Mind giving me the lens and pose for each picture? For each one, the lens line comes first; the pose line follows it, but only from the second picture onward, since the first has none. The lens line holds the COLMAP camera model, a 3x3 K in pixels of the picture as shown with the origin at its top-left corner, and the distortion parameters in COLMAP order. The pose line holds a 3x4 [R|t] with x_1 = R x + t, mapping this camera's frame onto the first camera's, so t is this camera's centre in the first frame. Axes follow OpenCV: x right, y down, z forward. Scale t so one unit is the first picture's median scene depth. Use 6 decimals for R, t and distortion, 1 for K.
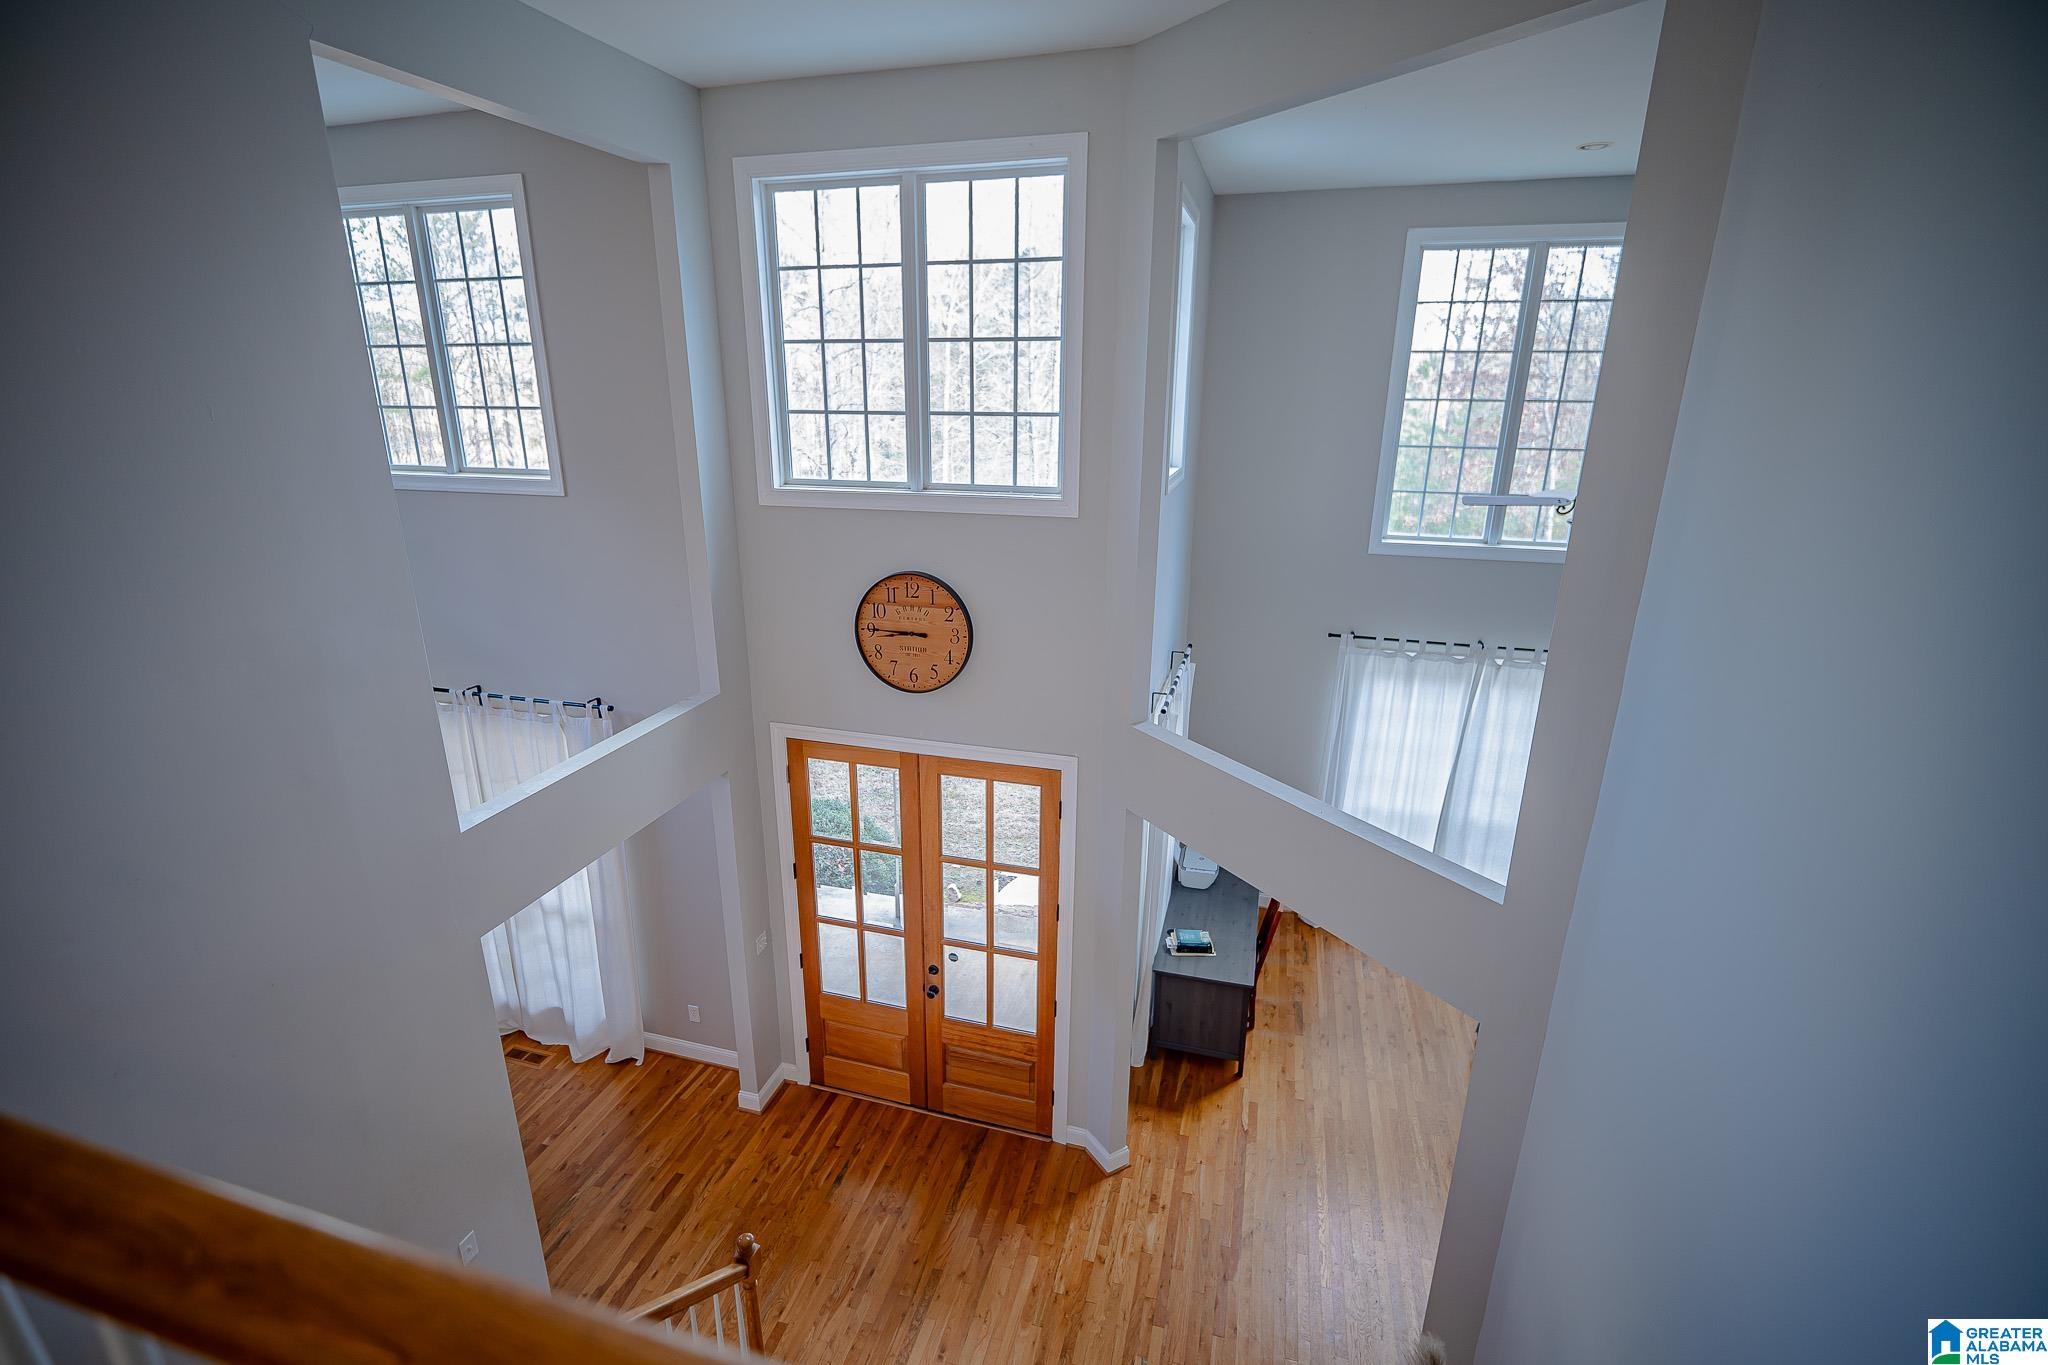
lens RADIAL K [[942.4, 0, 1012.2], [0, 942.4, 681.7], [0, 0, 1]] dist [0.010045, -0.000166]
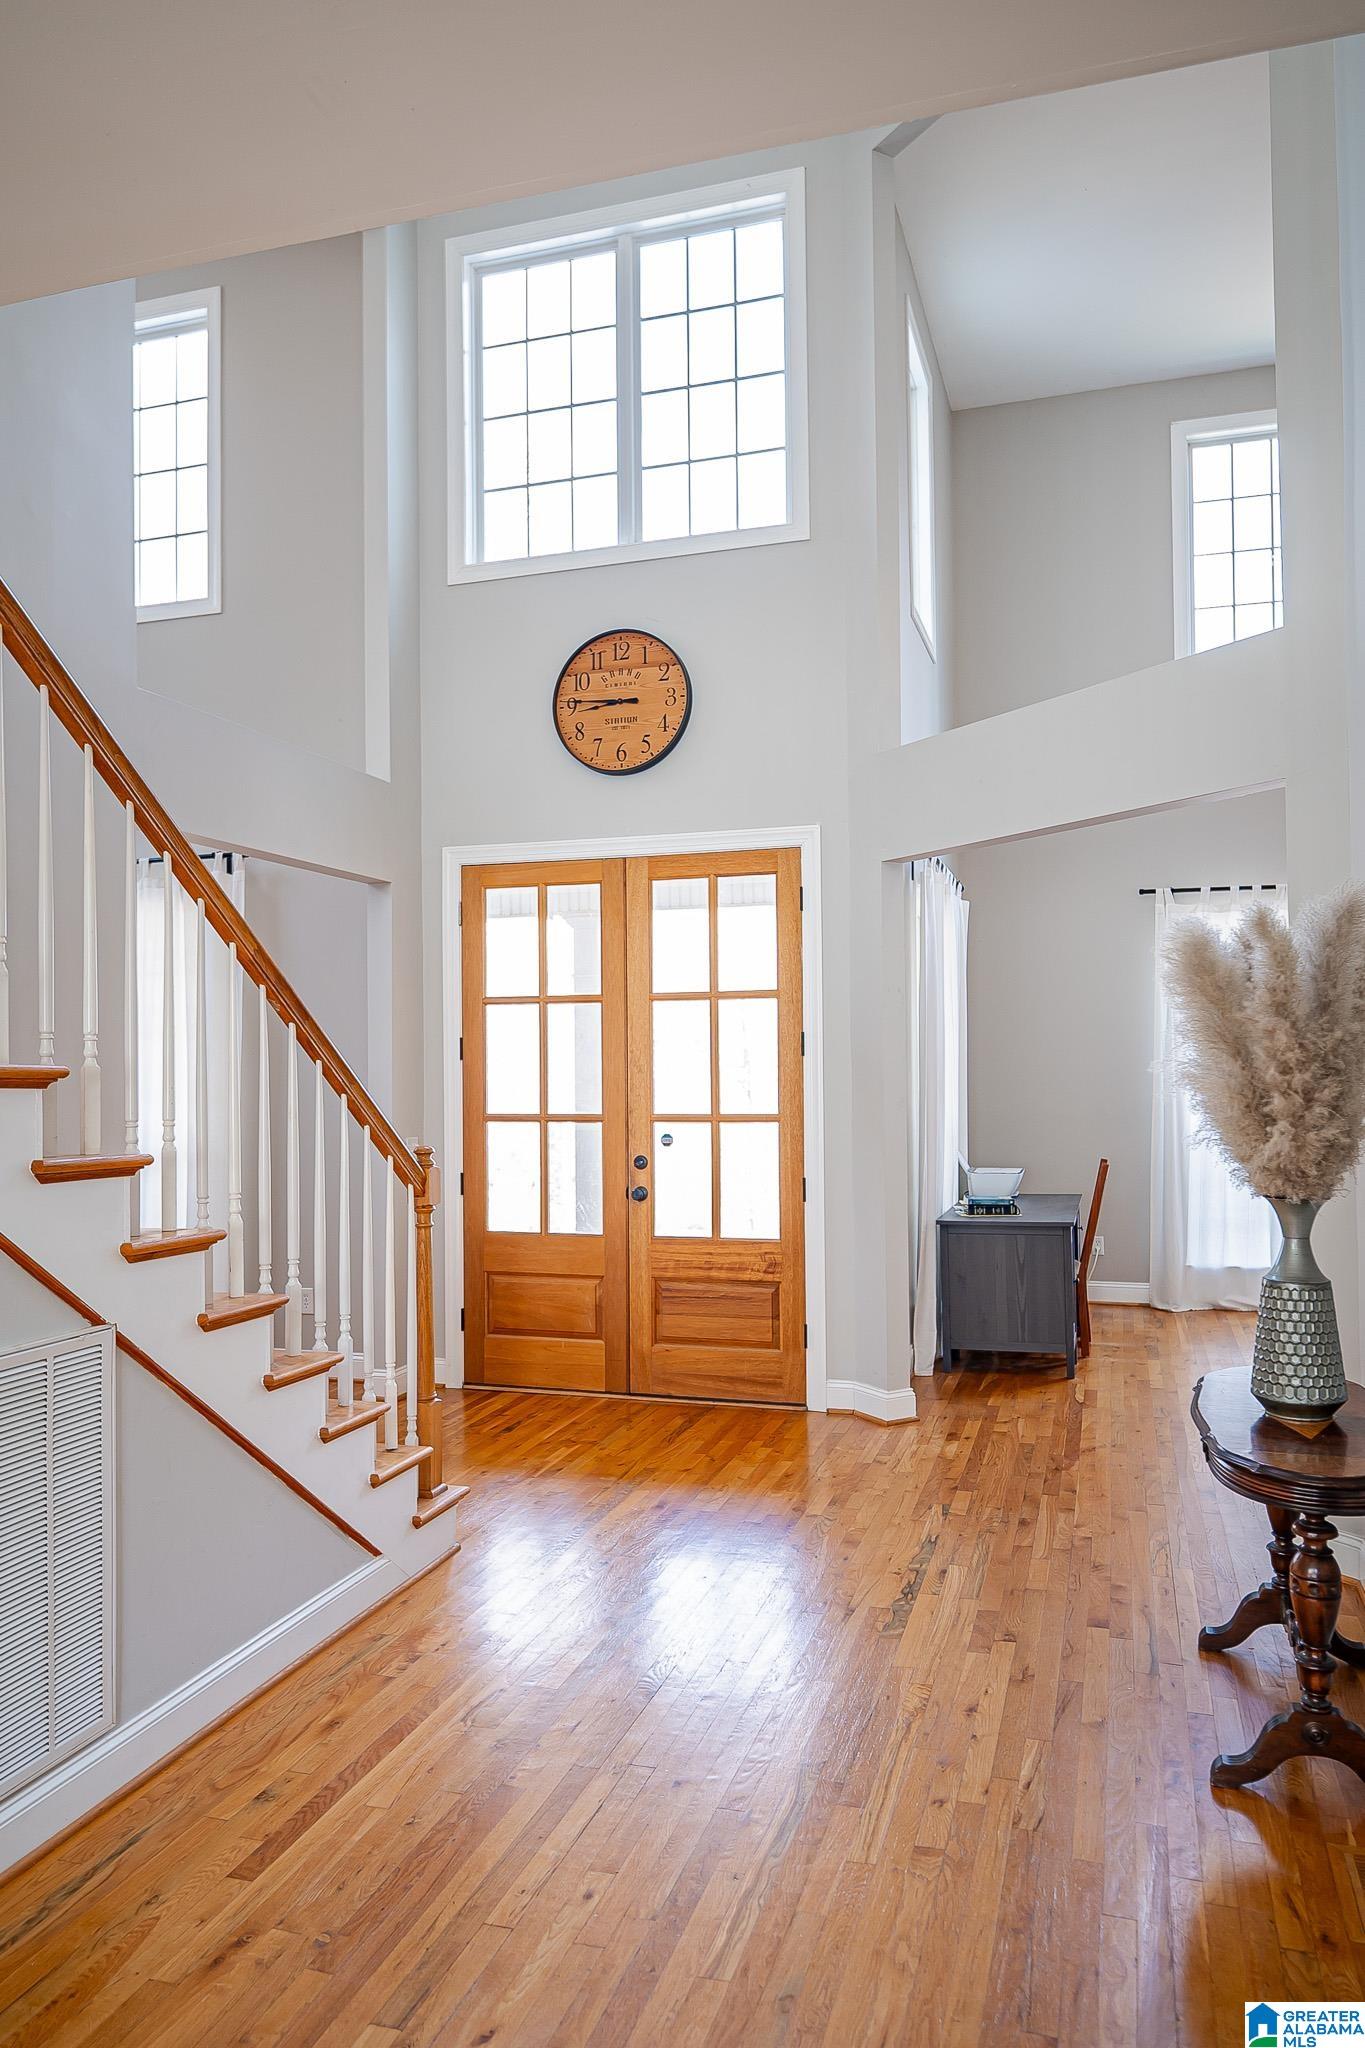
lens RADIAL K [[1403.1, 0, 684.7], [0, 1403.1, 1031.6], [0, 0, 1]] dist [0.007601, -0.000353]
pose [[0.999631, -0.016016, -0.021946, -0.024142], [0.008047, 0.946060, -0.323890, 0.628496], [0.025949, 0.323594, 0.945840, -0.101161]]
